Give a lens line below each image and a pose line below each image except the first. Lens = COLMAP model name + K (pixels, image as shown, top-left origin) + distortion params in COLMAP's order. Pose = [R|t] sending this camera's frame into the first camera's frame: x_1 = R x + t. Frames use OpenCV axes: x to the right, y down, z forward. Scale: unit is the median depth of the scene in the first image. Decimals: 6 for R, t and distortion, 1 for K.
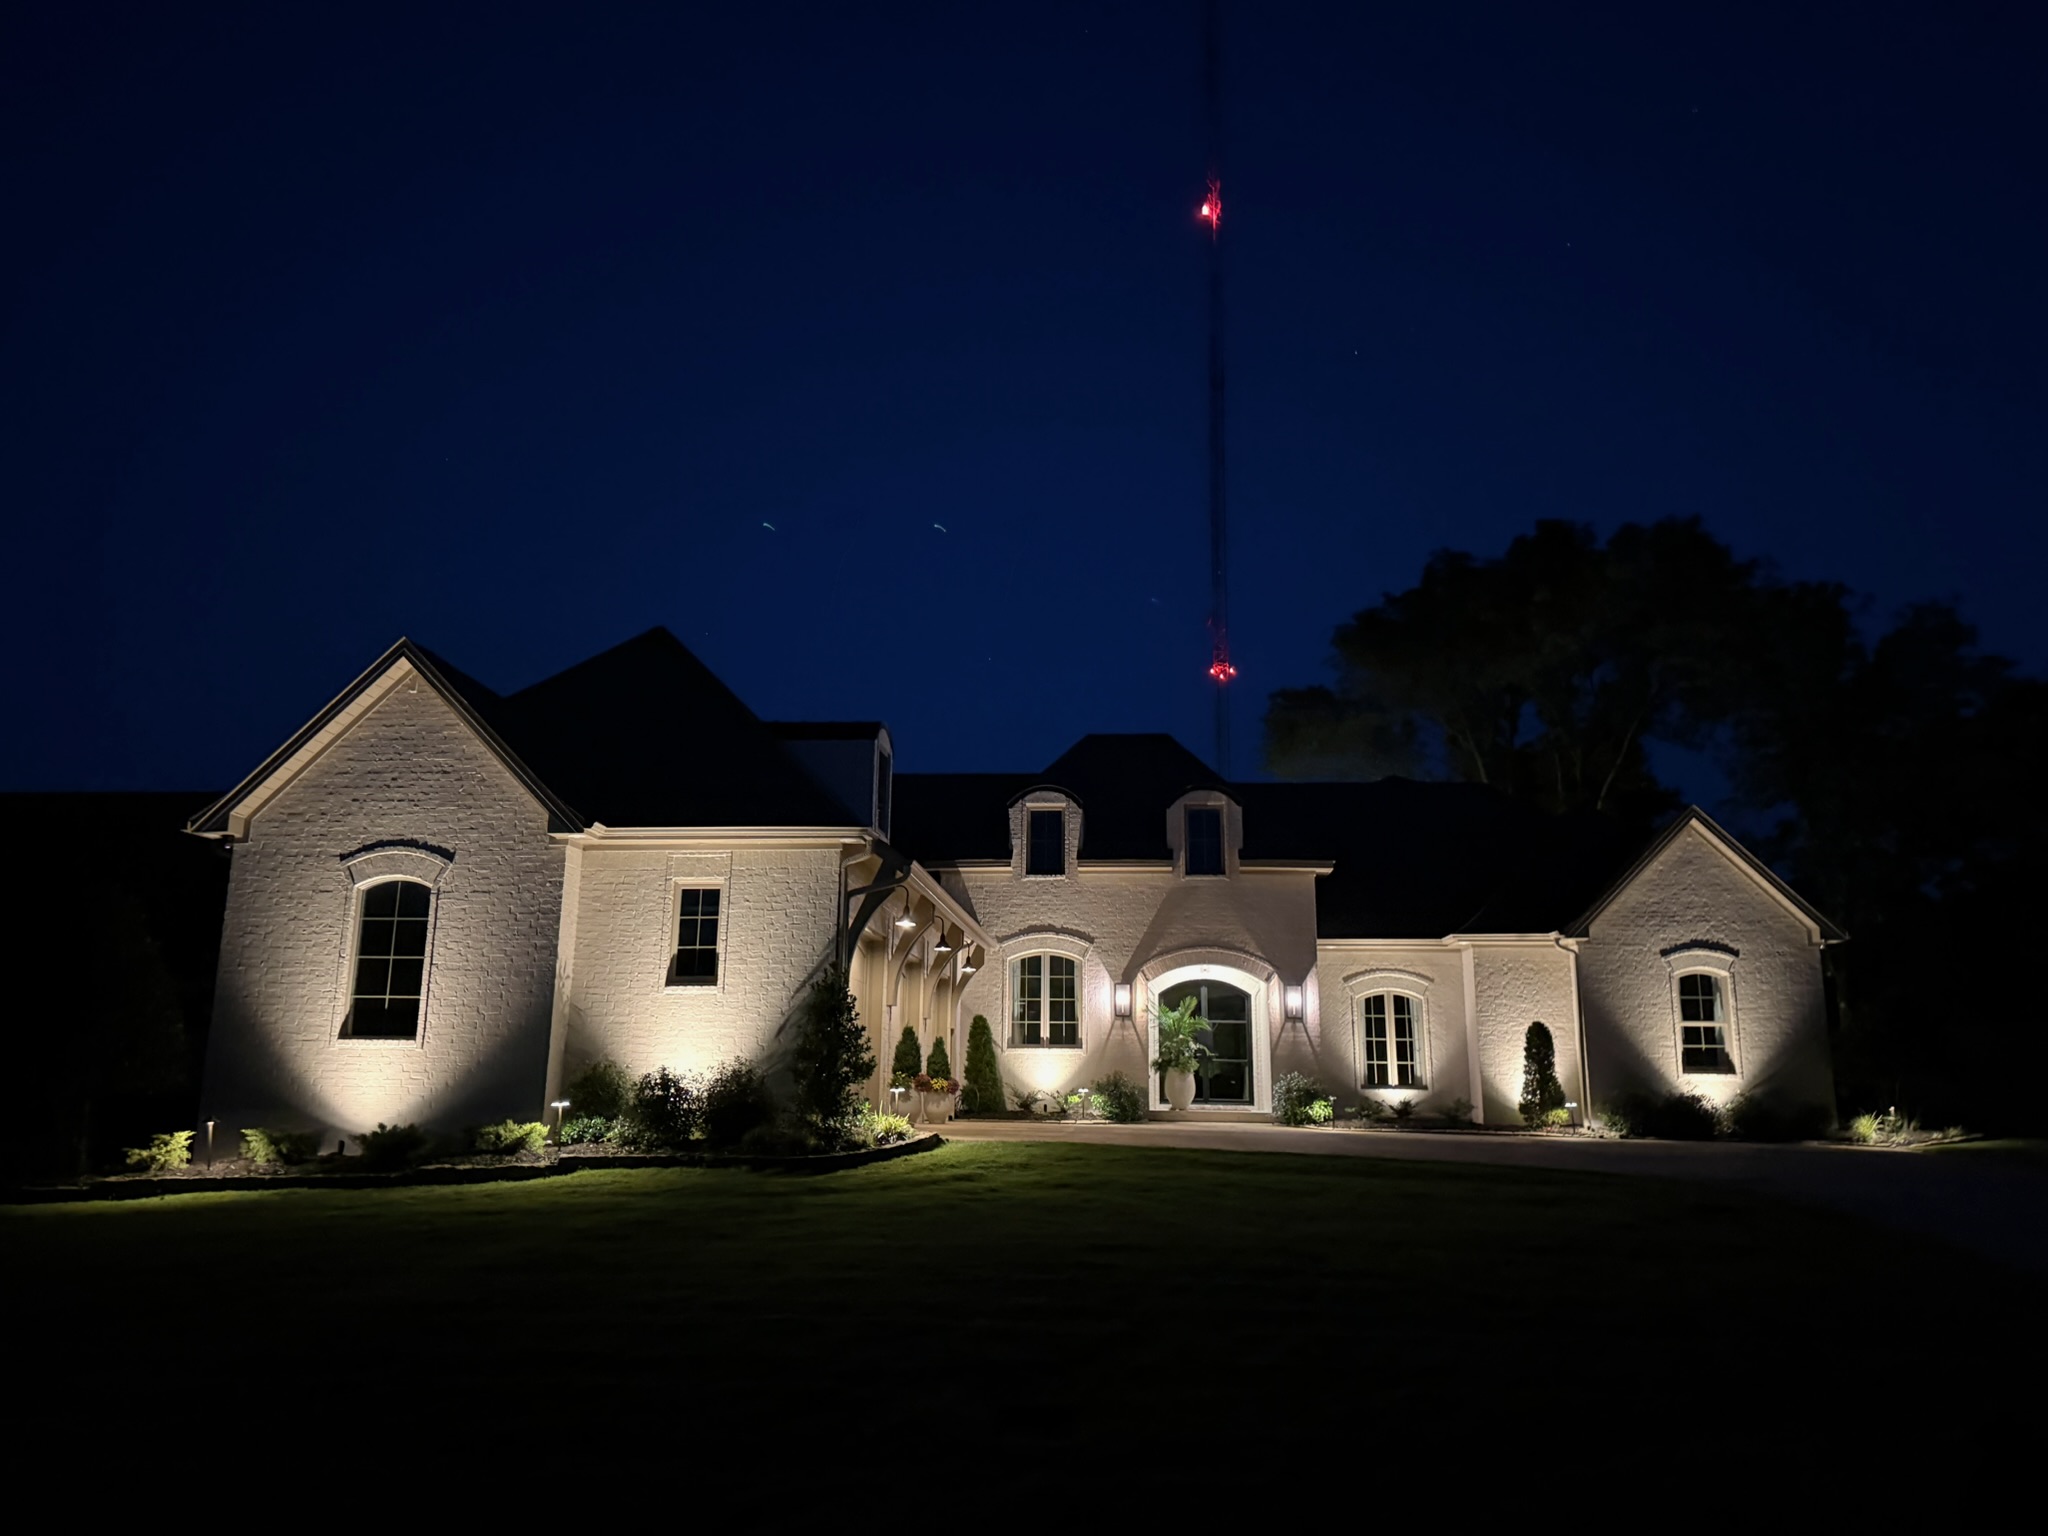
lens RADIAL K [[1497.2, 0, 1024.0], [0, 1497.2, 768.0], [0, 0, 1]] dist [0.180456, -0.388859]
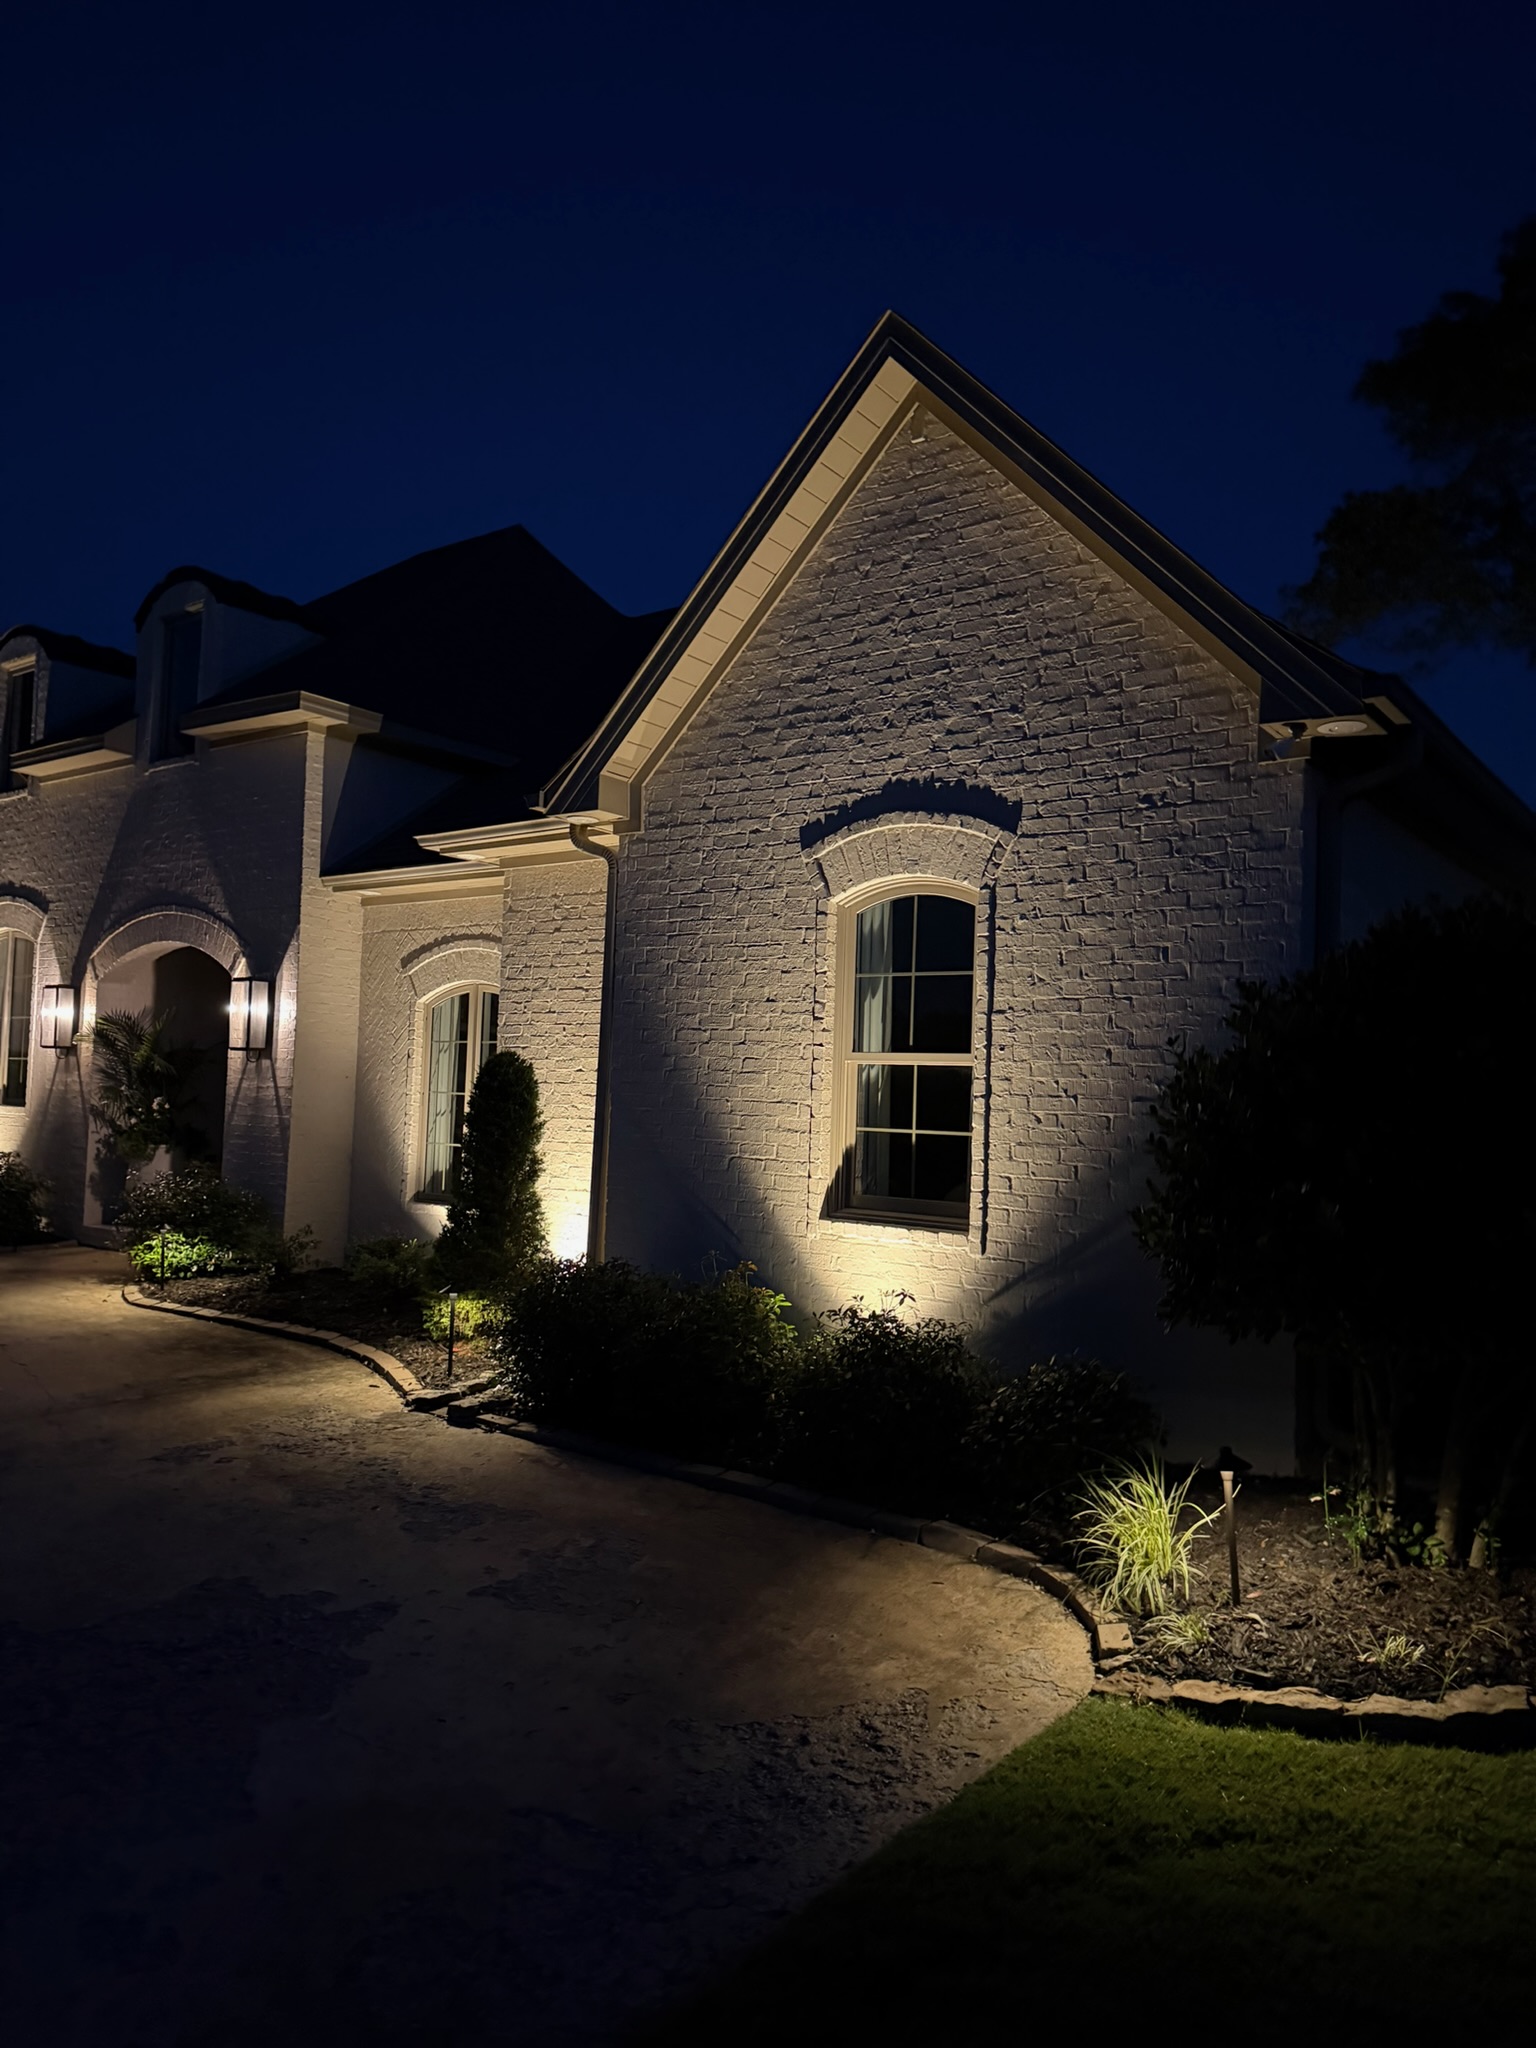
lens RADIAL K [[1437.8, 0, 775.5], [0, 1437.8, 1030.6], [0, 0, 1]] dist [0.120782, -0.188975]
pose [[0.847455, -0.008238, -0.530803, 0.855152], [0.093847, 0.986456, 0.134523, 0.180077], [0.522506, -0.163817, 0.836751, 1.114884]]
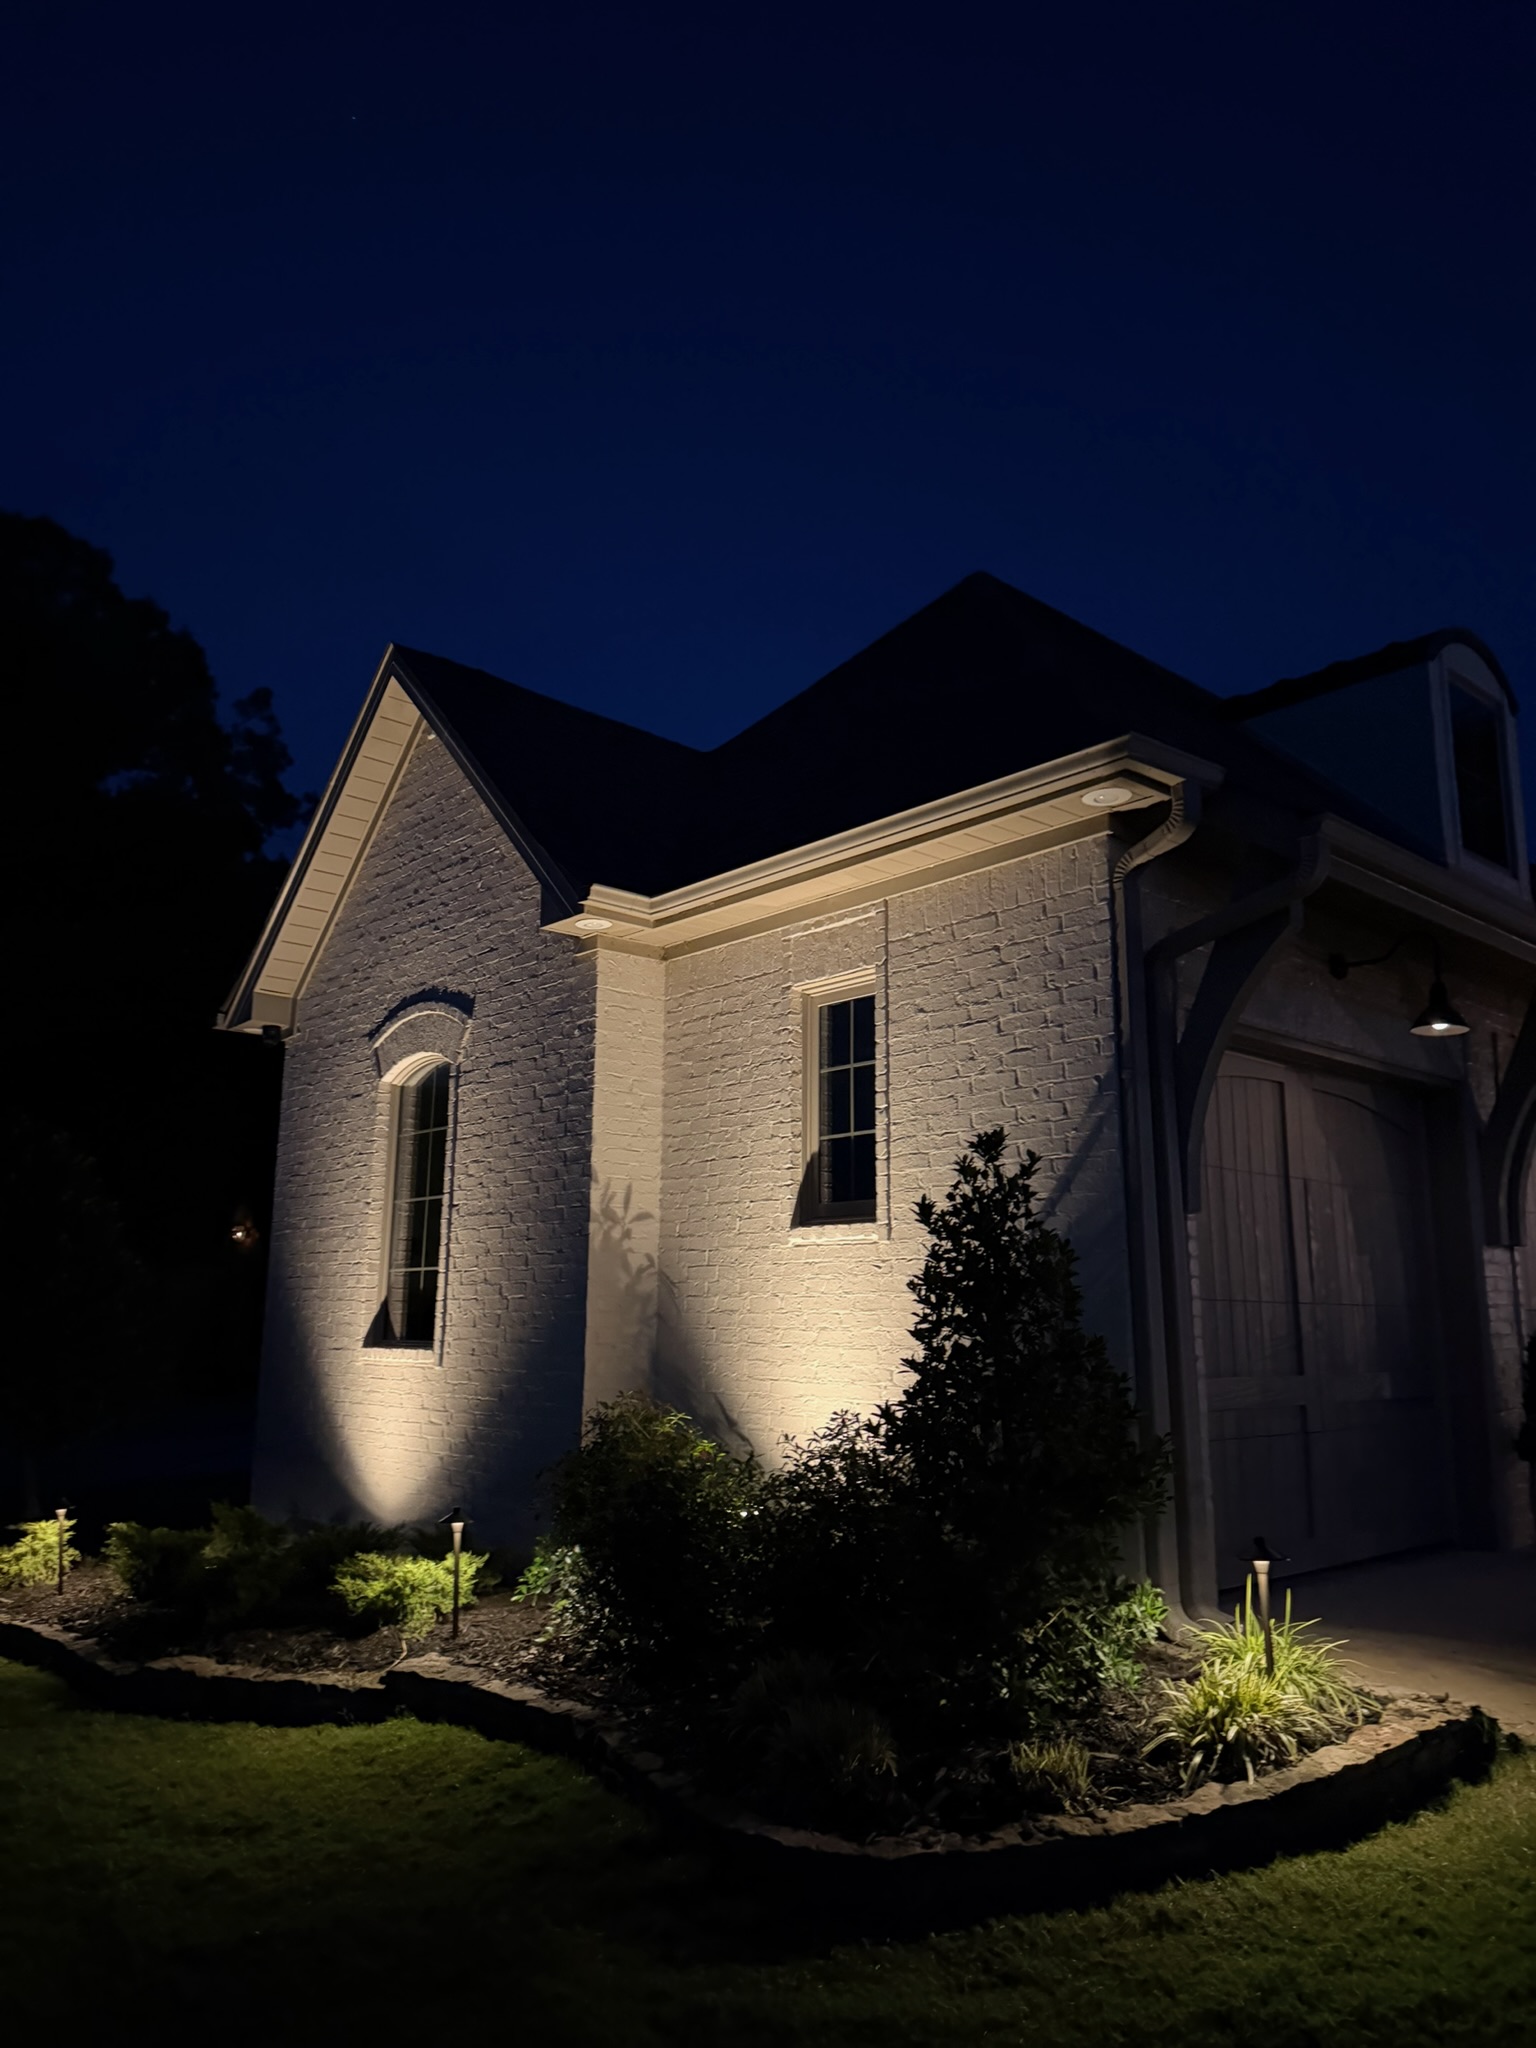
lens RADIAL K [[1437.8, 0, 775.5], [0, 1437.8, 1030.6], [0, 0, 1]] dist [0.120782, -0.188975]
pose [[0.734310, -0.140308, -0.664156, 0.043087], [0.149603, 0.987799, -0.043274, 0.103408], [0.662124, -0.067583, 0.746341, 0.678542]]
